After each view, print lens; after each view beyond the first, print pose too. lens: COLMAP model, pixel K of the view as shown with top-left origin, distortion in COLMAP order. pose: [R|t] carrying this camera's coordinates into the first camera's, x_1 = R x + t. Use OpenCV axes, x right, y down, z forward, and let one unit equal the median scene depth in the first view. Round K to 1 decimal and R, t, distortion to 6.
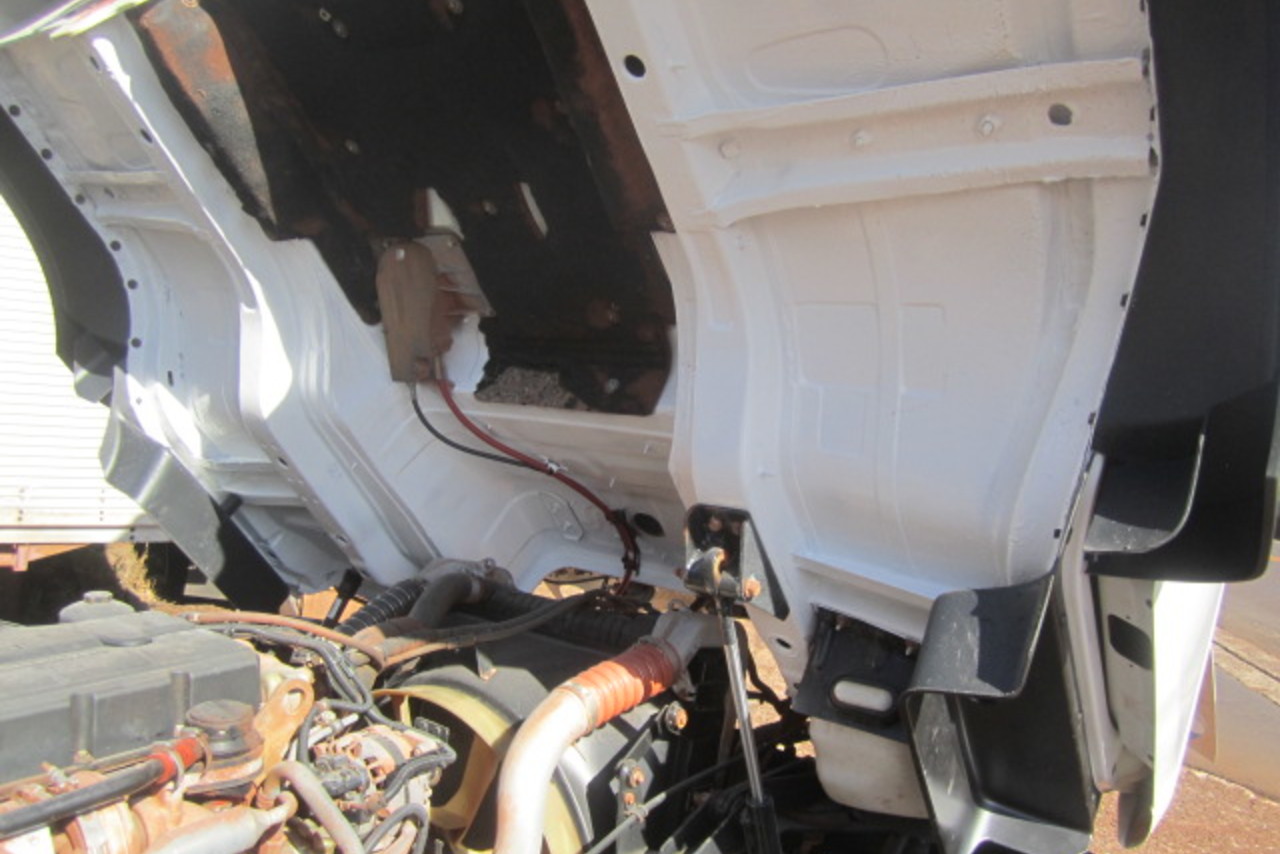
lens RADIAL K [[1072.9, 0, 639.8], [0, 1072.9, 429.3], [0, 0, 1]] dist [-0.033350, 0.001270]
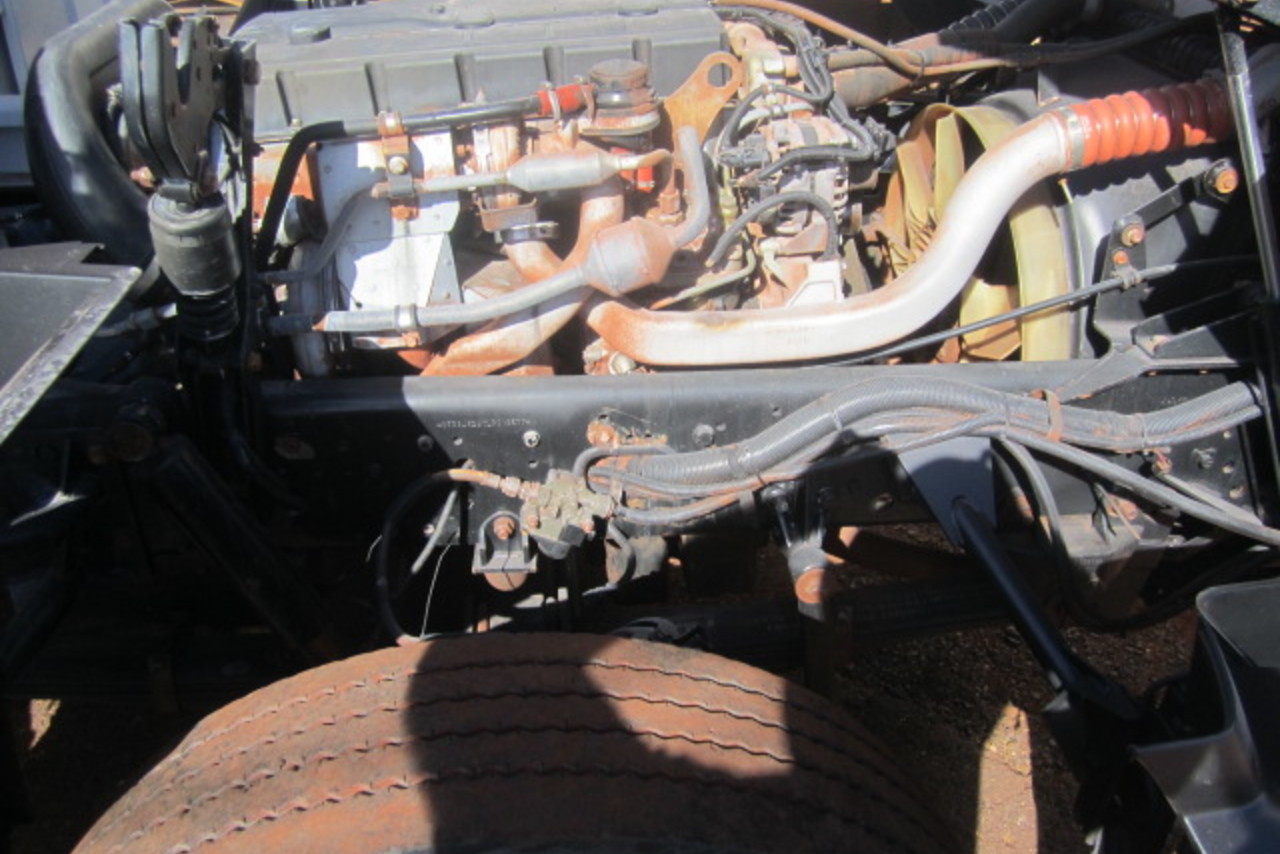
lens RADIAL K [[1072.9, 0, 640.0], [0, 1072.9, 426.2], [0, 0, 1]] dist [-0.033350, 0.001270]
pose [[0.654897, 0.320020, -0.684615, 0.399768], [0.037314, 0.891115, 0.452242, 0.071806], [0.754797, -0.321717, 0.571647, 0.196629]]
